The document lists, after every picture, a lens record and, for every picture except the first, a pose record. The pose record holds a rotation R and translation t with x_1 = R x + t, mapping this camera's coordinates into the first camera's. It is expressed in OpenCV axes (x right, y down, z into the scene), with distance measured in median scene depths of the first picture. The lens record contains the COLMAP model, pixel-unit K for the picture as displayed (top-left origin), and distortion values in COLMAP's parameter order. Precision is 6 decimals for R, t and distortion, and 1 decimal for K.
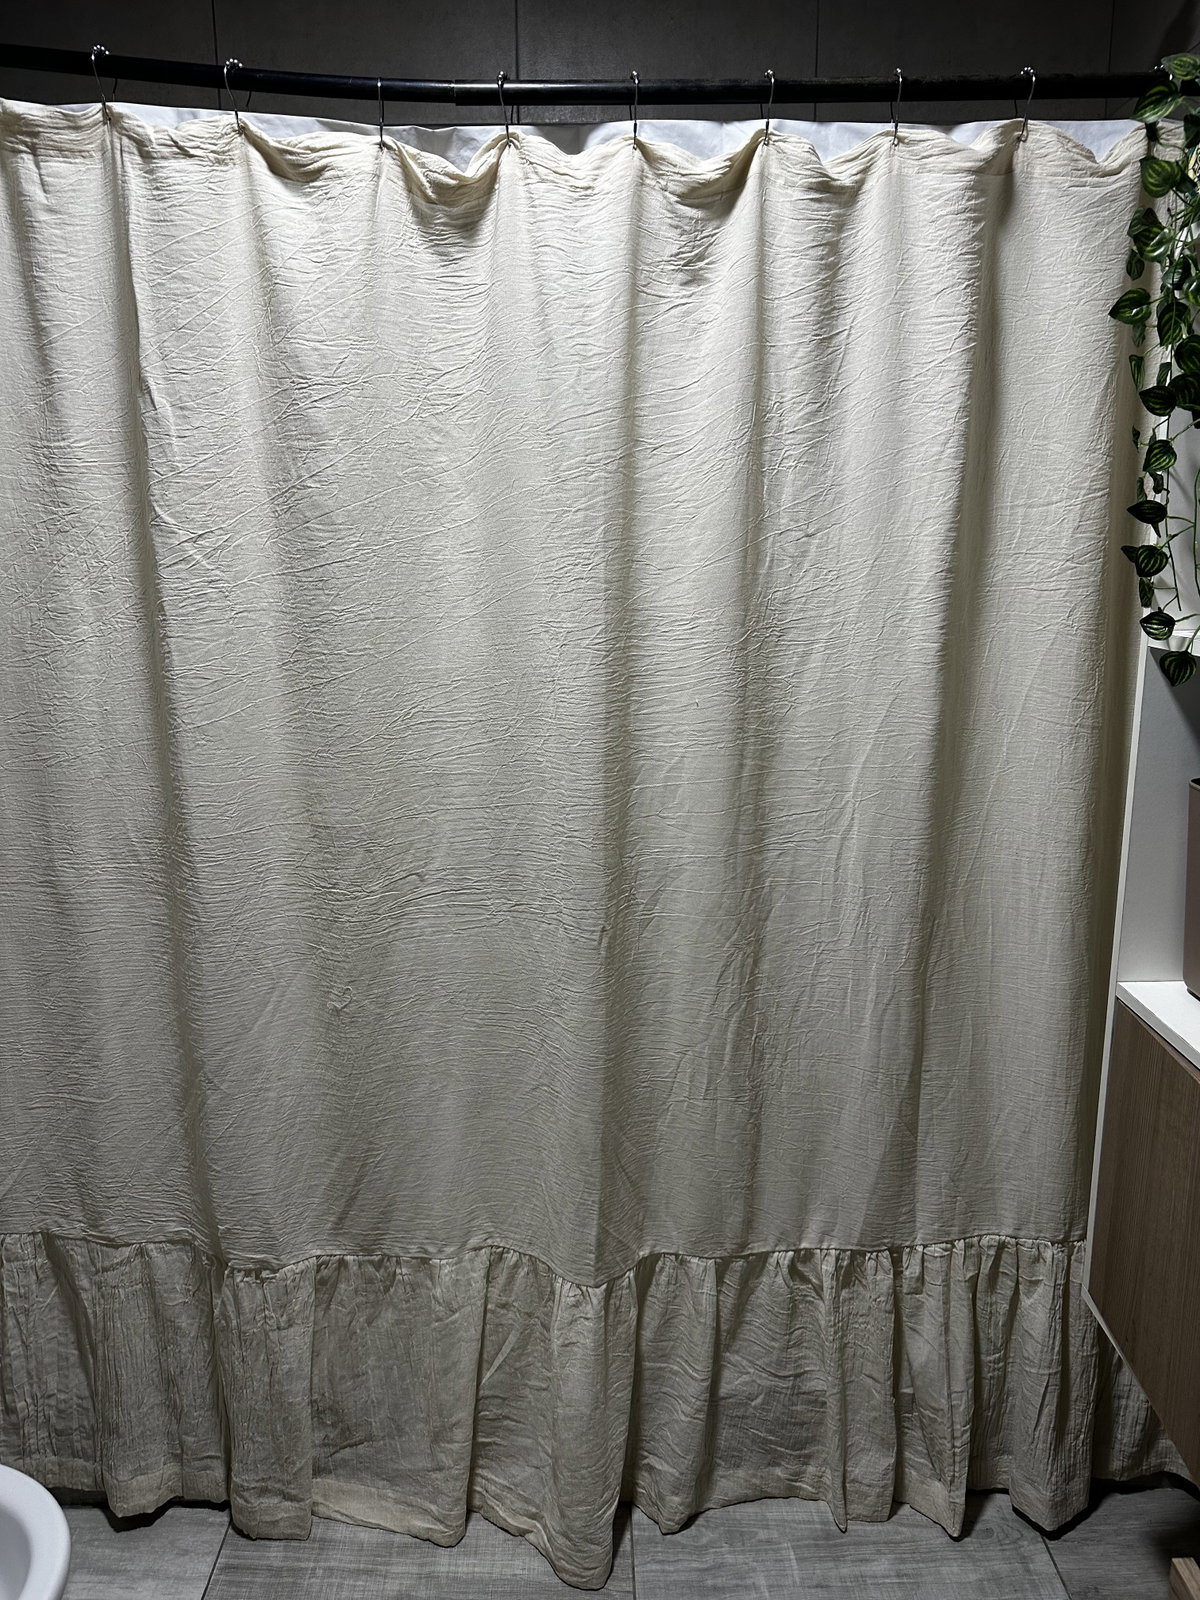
lens RADIAL K [[1127.4, 0, 603.1], [0, 1127.4, 784.9], [0, 0, 1]] dist [0.022073, -0.035284]
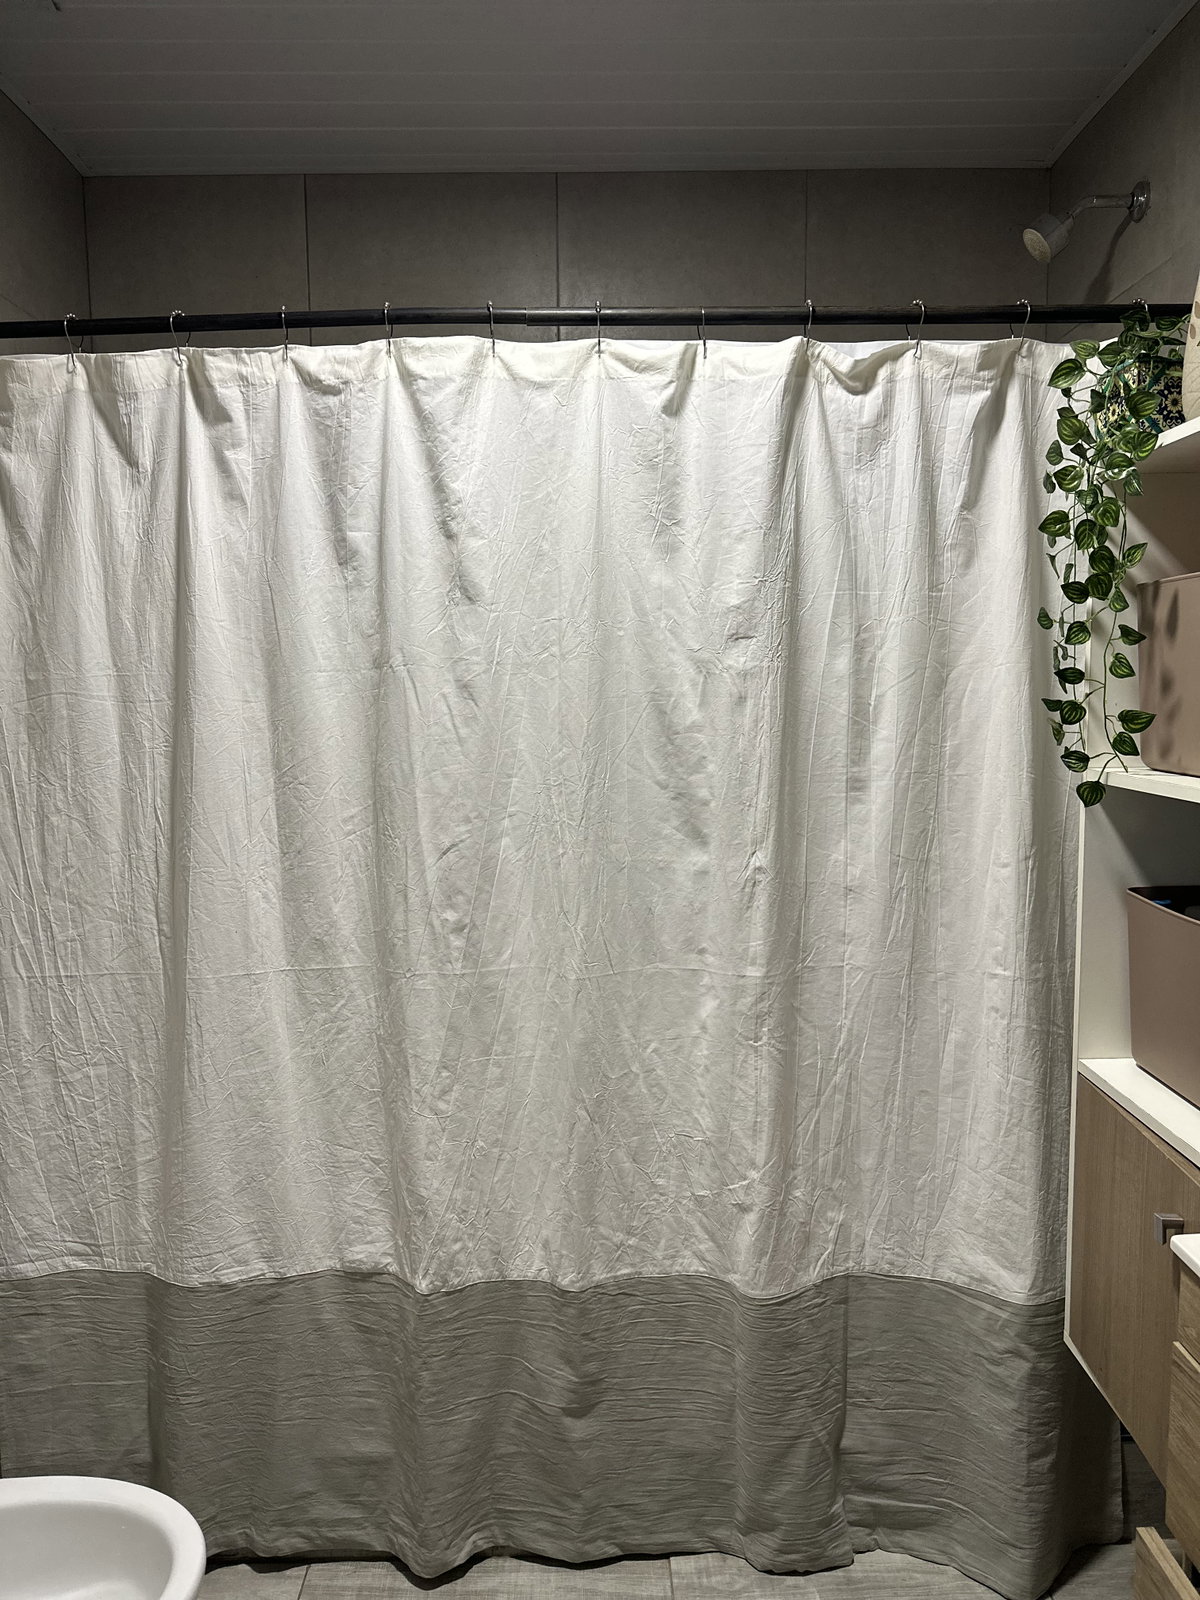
lens RADIAL K [[1127.4, 0, 591.6], [0, 1127.4, 798.0], [0, 0, 1]] dist [0.022073, -0.035284]
pose [[0.999979, -0.003506, -0.005538, -0.058526], [0.002857, 0.993581, -0.113087, 0.037255], [0.005899, 0.113069, 0.993570, -0.245991]]
